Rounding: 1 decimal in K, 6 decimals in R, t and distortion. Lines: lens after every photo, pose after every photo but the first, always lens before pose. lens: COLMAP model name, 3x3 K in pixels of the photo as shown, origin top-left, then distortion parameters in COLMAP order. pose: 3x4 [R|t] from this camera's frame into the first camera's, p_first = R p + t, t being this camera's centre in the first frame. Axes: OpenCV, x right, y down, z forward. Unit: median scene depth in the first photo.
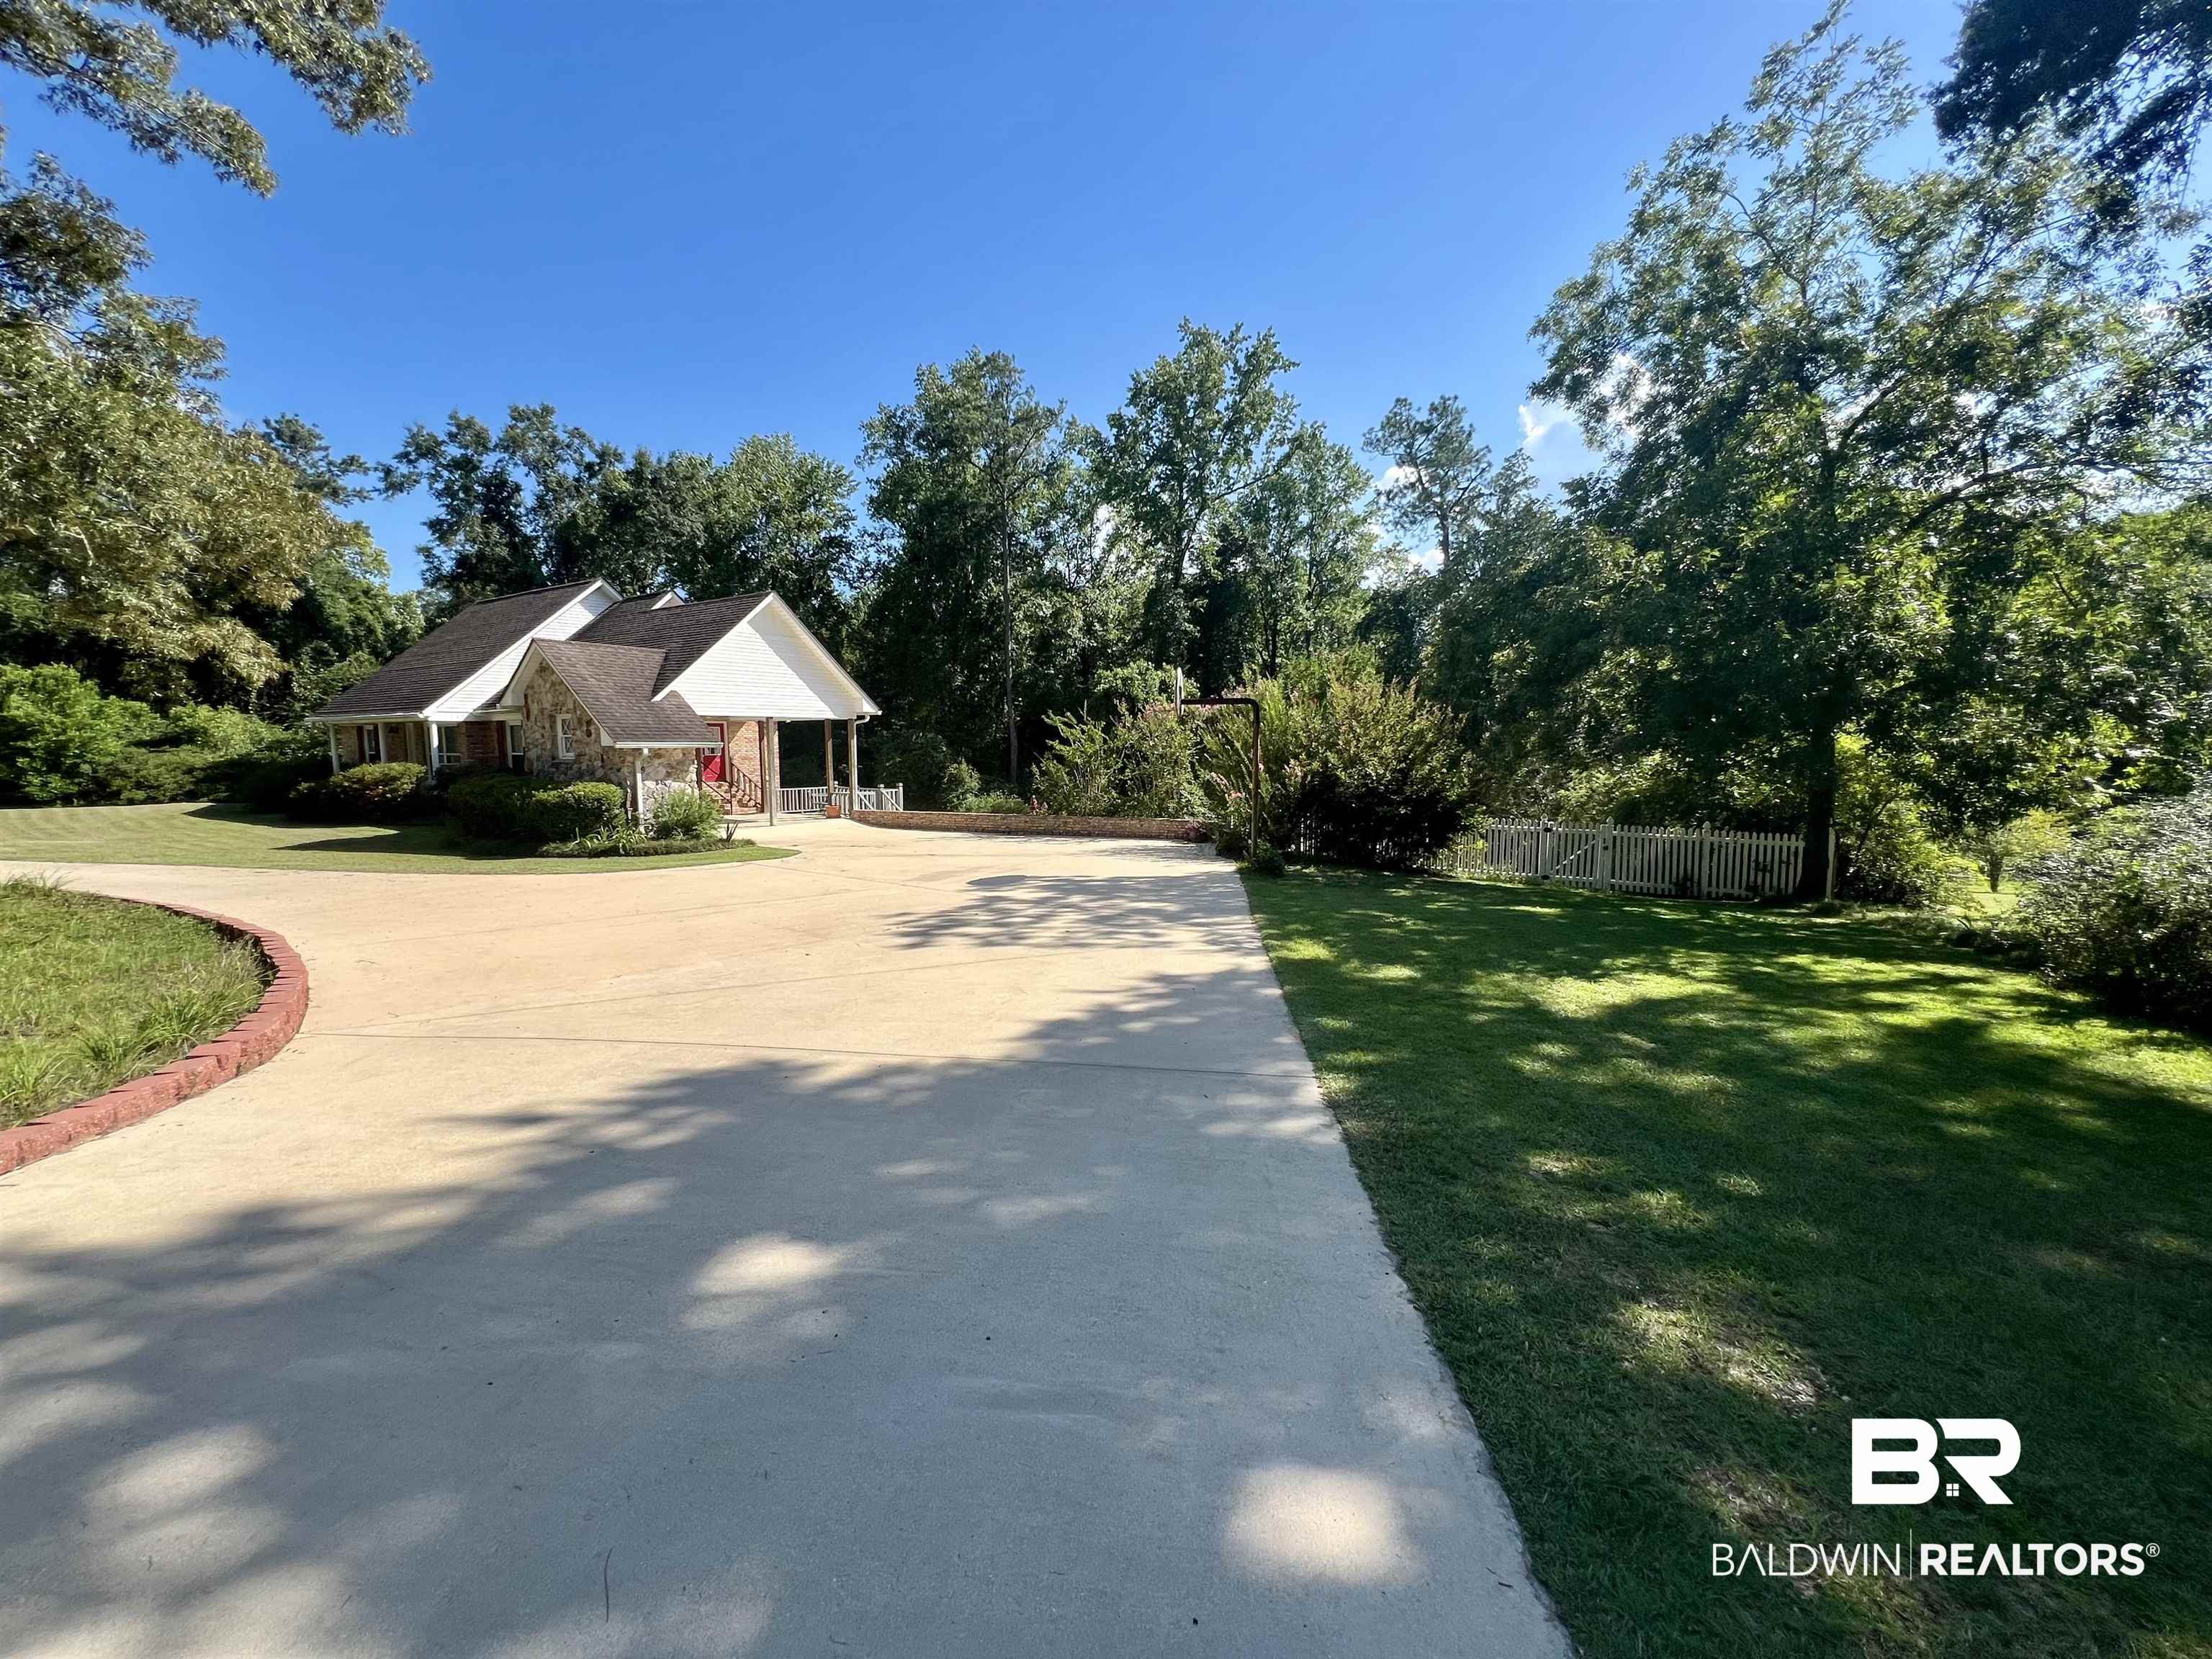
lens RADIAL K [[889.8, 0, 1108.1], [0, 889.8, 833.7], [0, 0, 1]] dist [-0.003675, 0.001006]
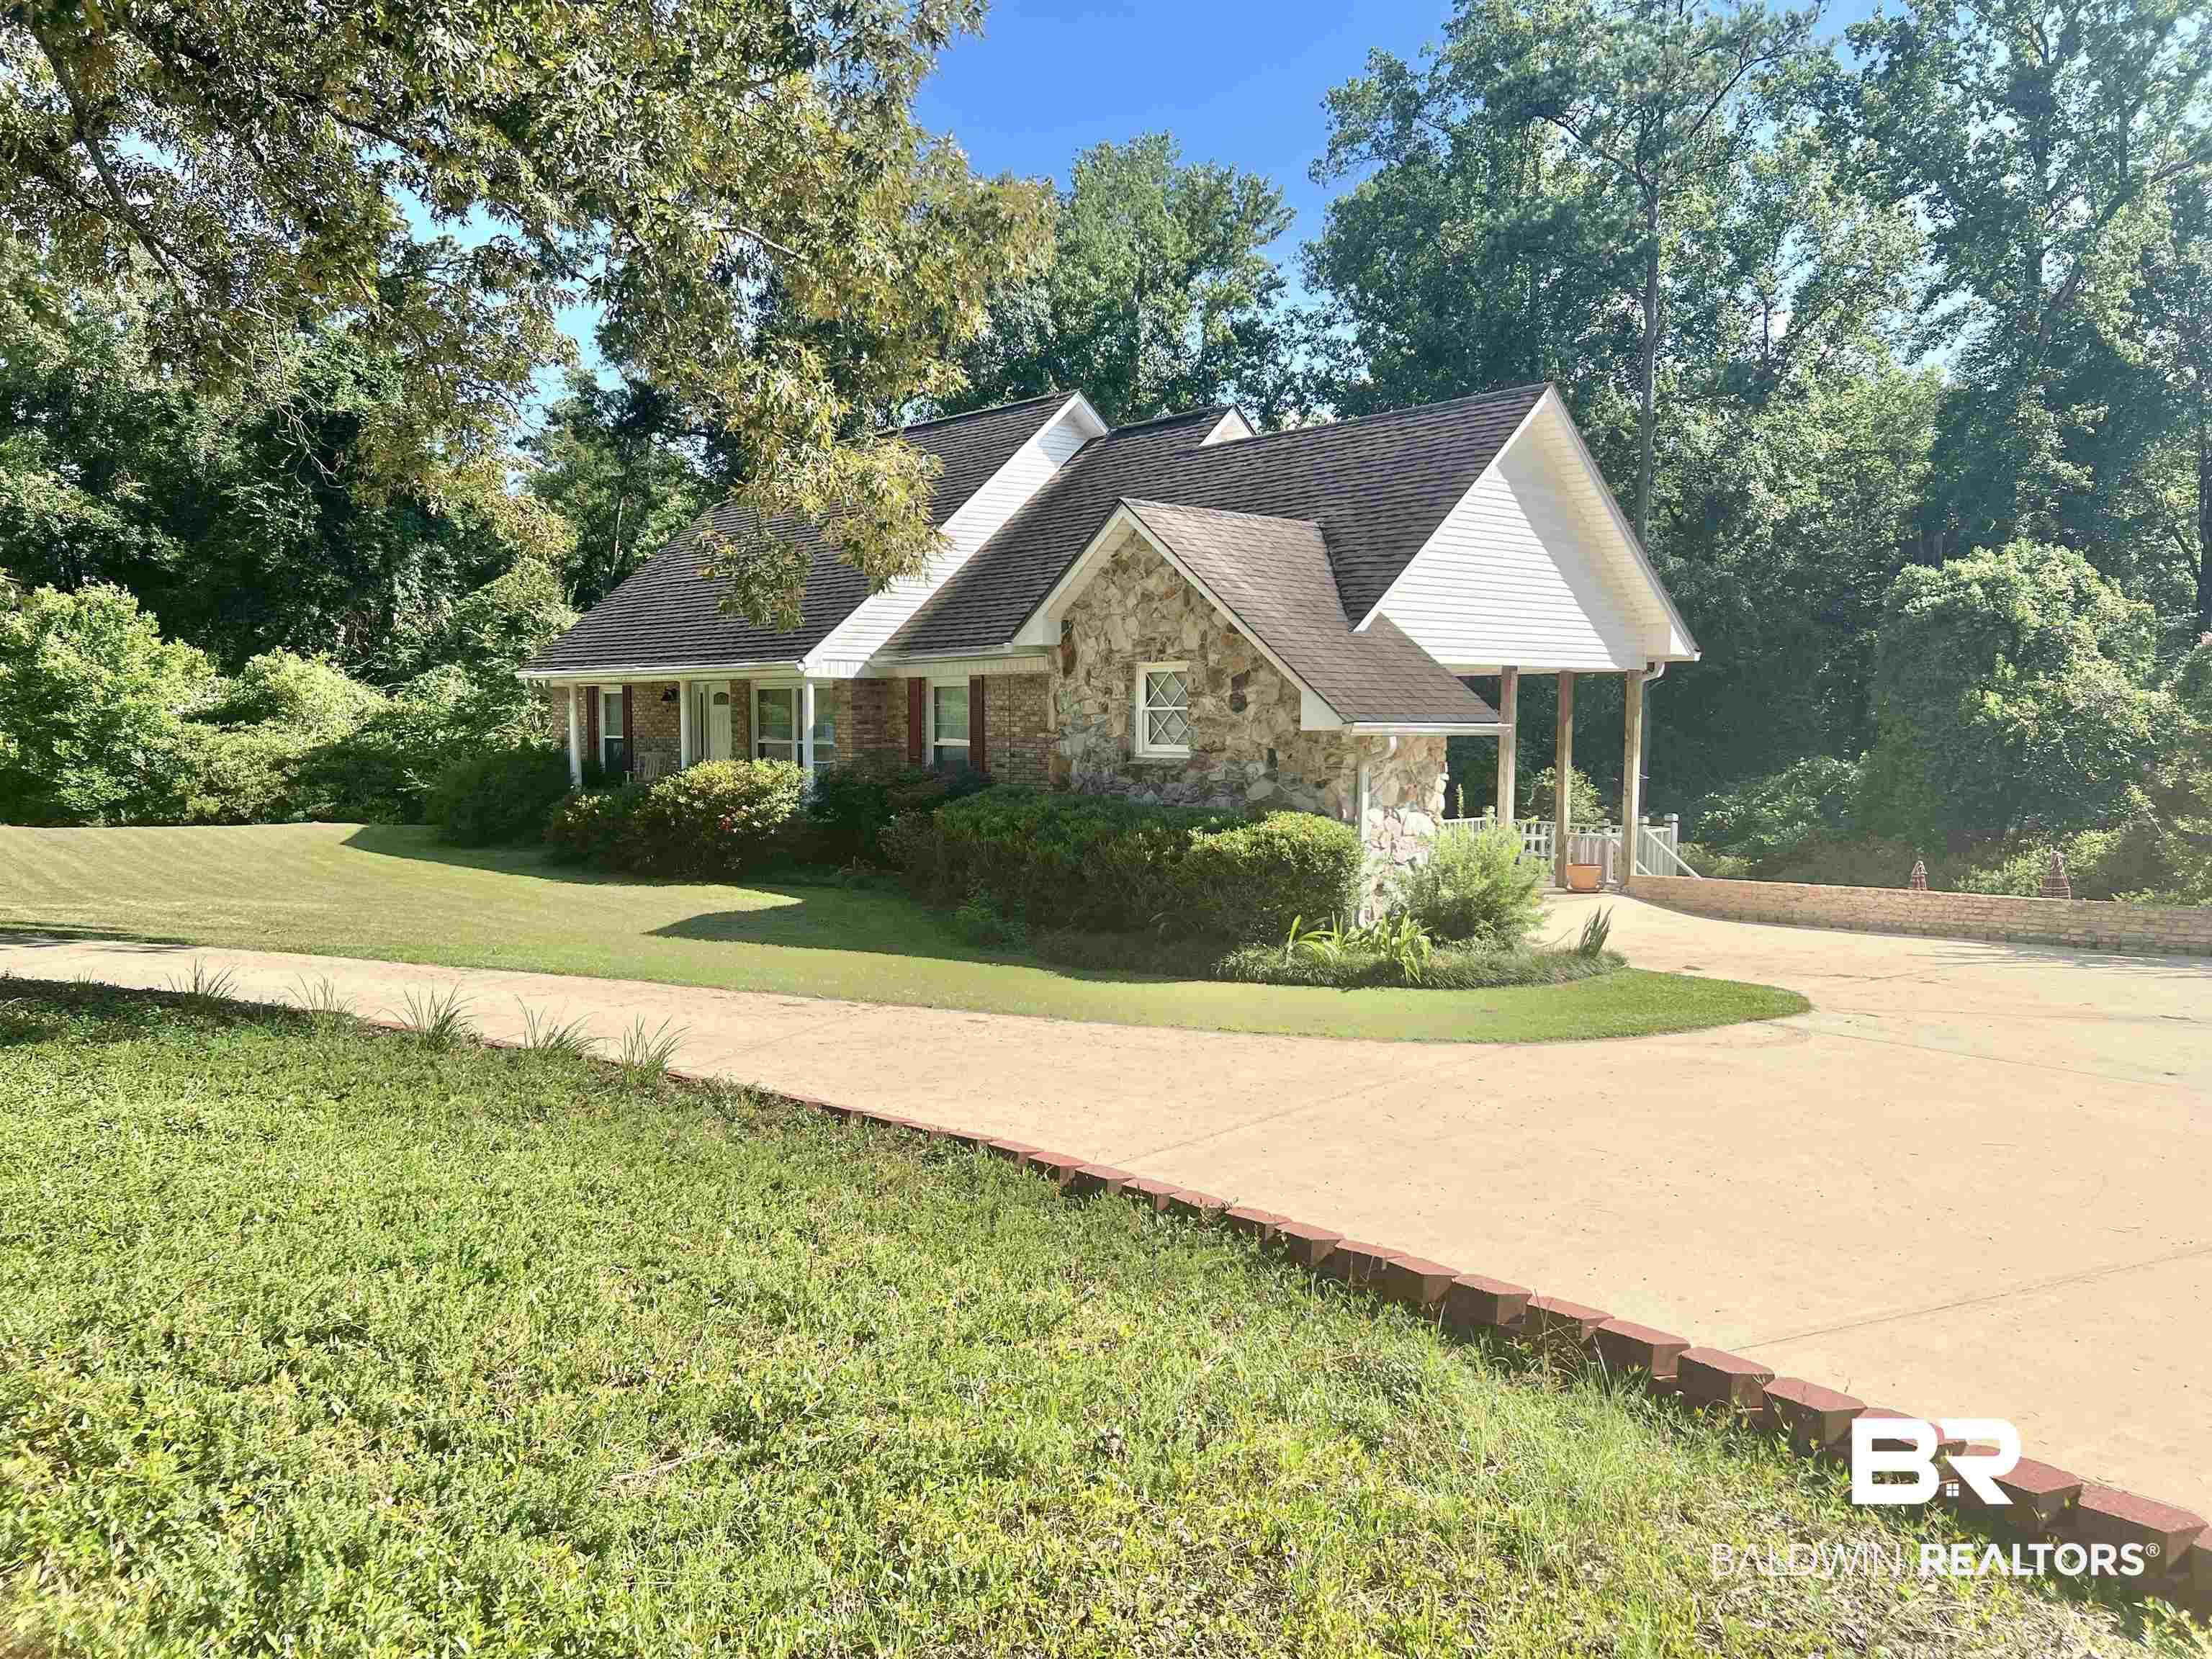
lens RADIAL K [[1666.9, 0, 1092.2], [0, 1666.9, 848.5], [0, 0, 1]] dist [0.050420, -0.053076]
pose [[0.963156, 0.025580, -0.267723, -0.231249], [-0.032562, 0.999235, -0.021670, -0.009171], [0.266964, 0.029590, 0.963252, 0.082766]]
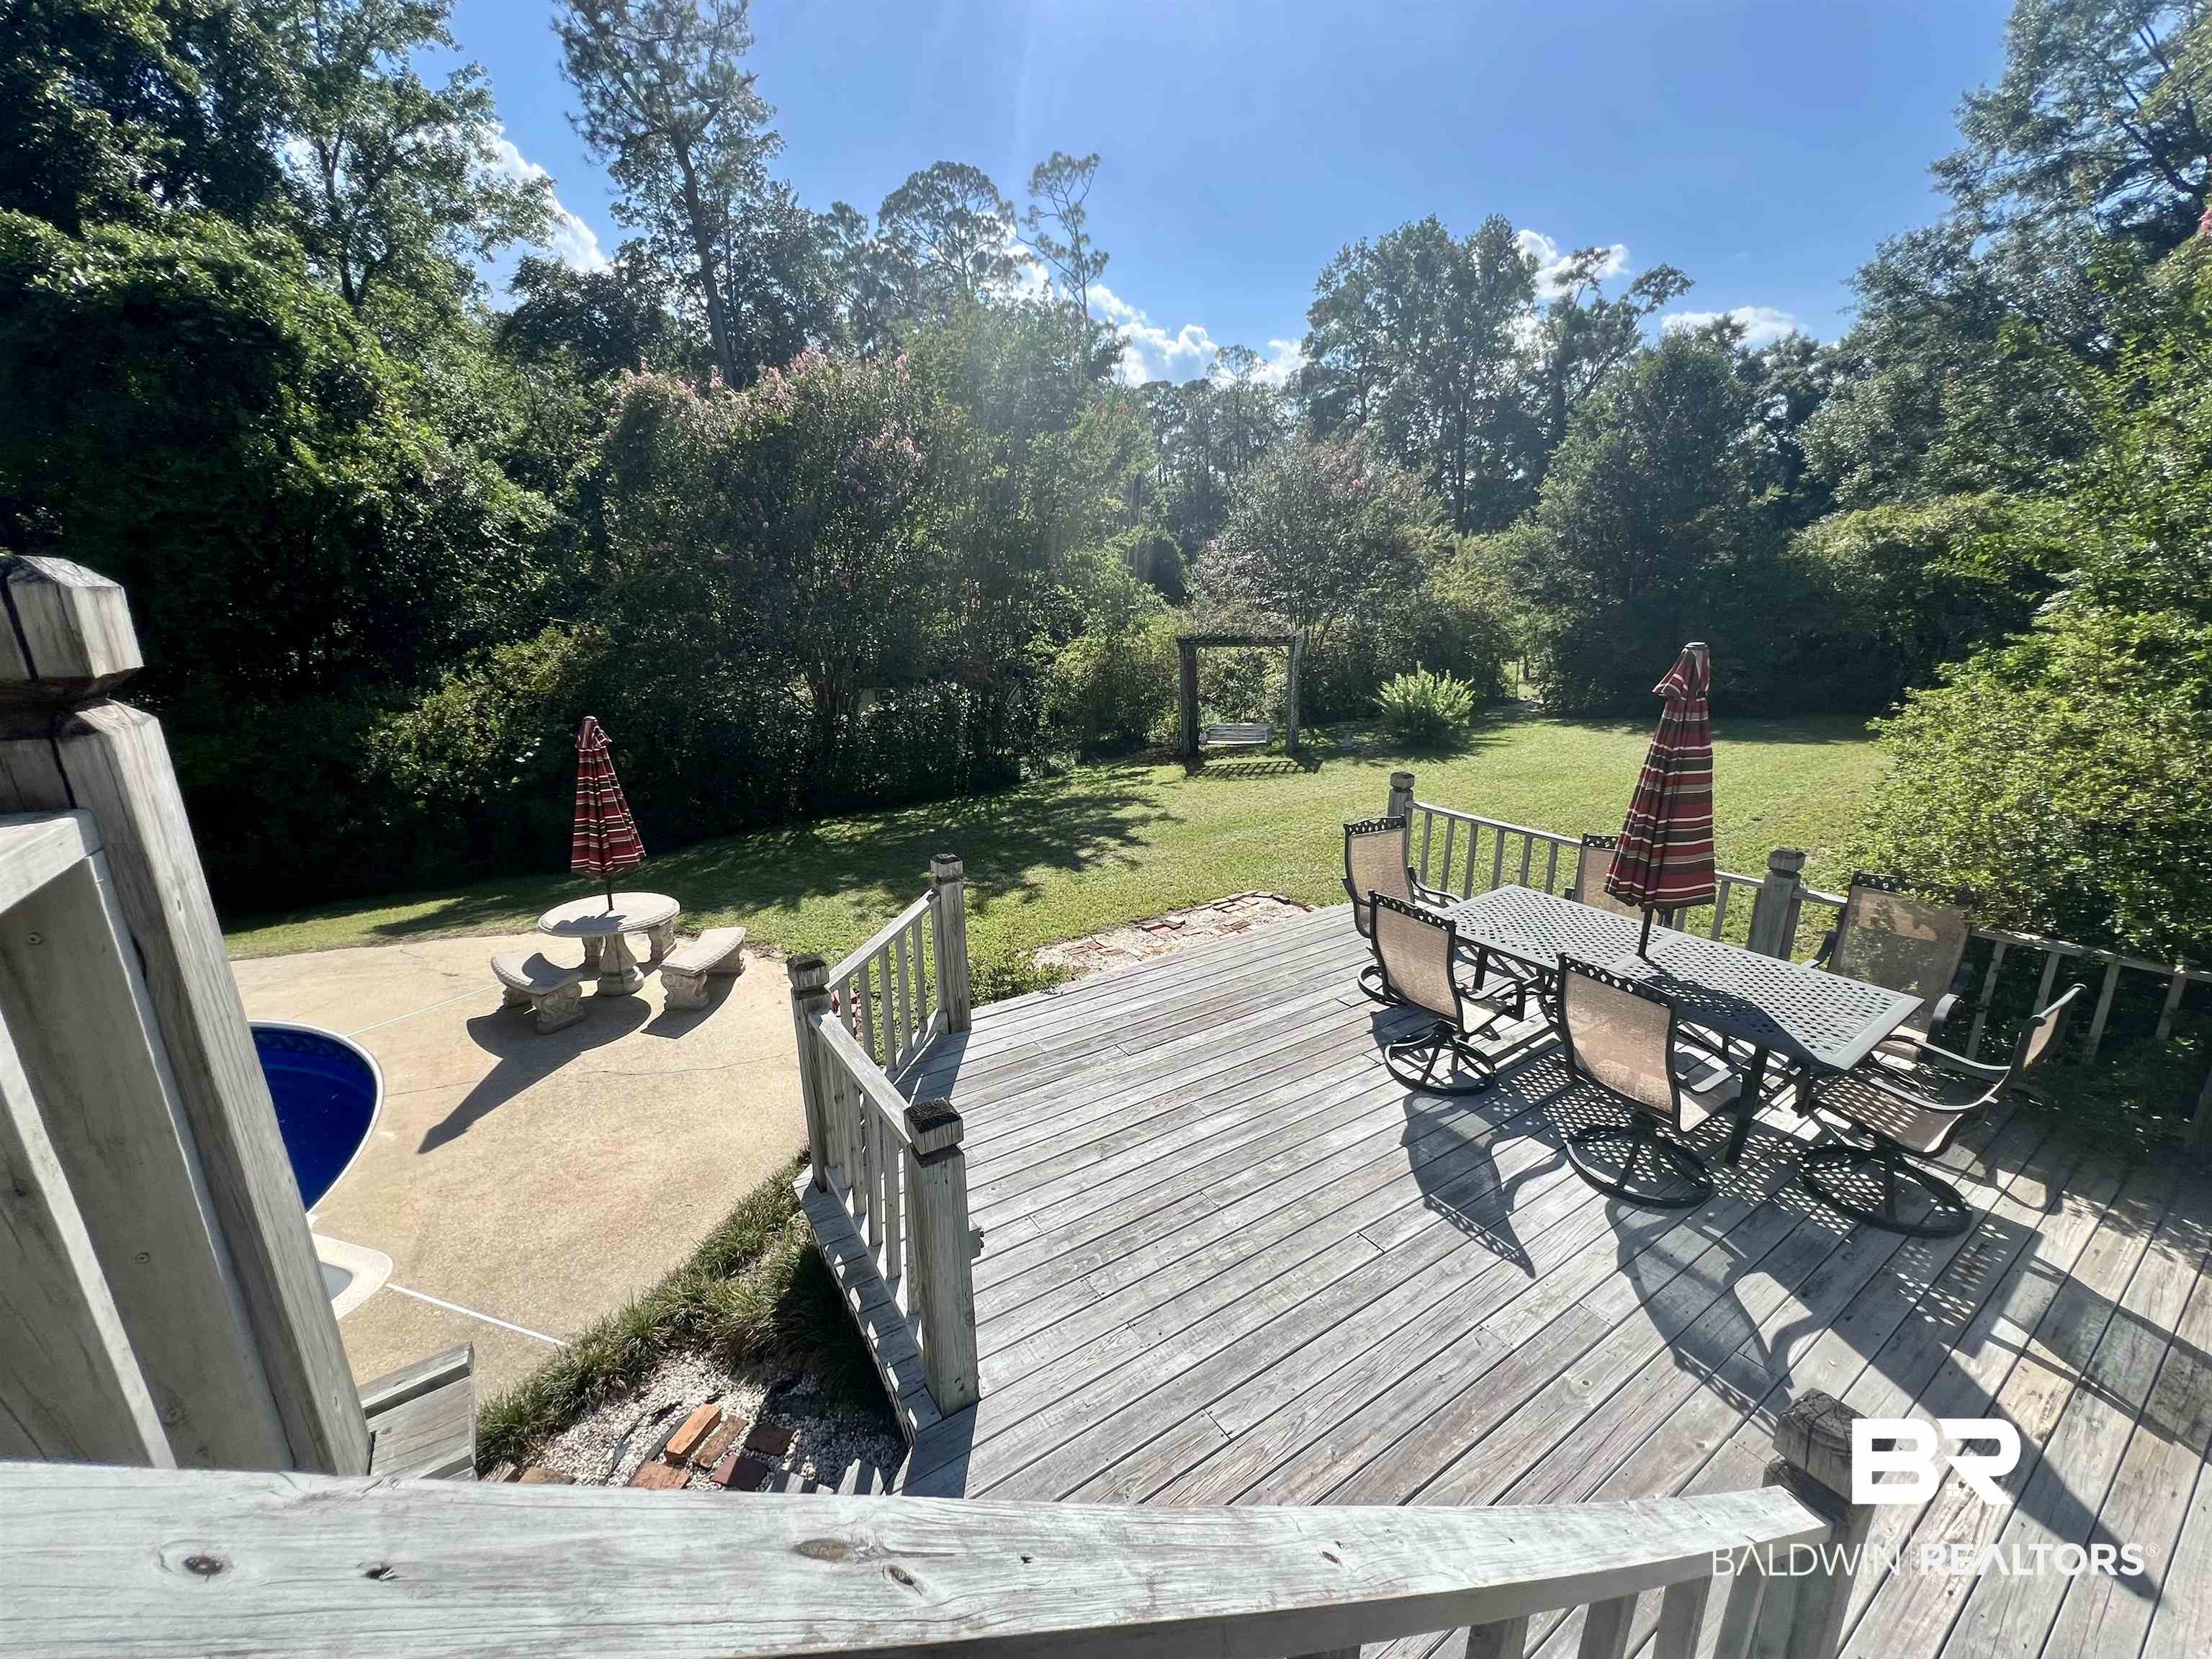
lens RADIAL K [[889.8, 0, 1109.2], [0, 889.8, 833.1], [0, 0, 1]] dist [-0.003675, 0.001006]
pose [[0.412946, -0.247133, 0.876585, -0.196168], [0.098060, 0.968951, 0.226979, -0.041615], [-0.905461, -0.007772, 0.424358, 0.766385]]
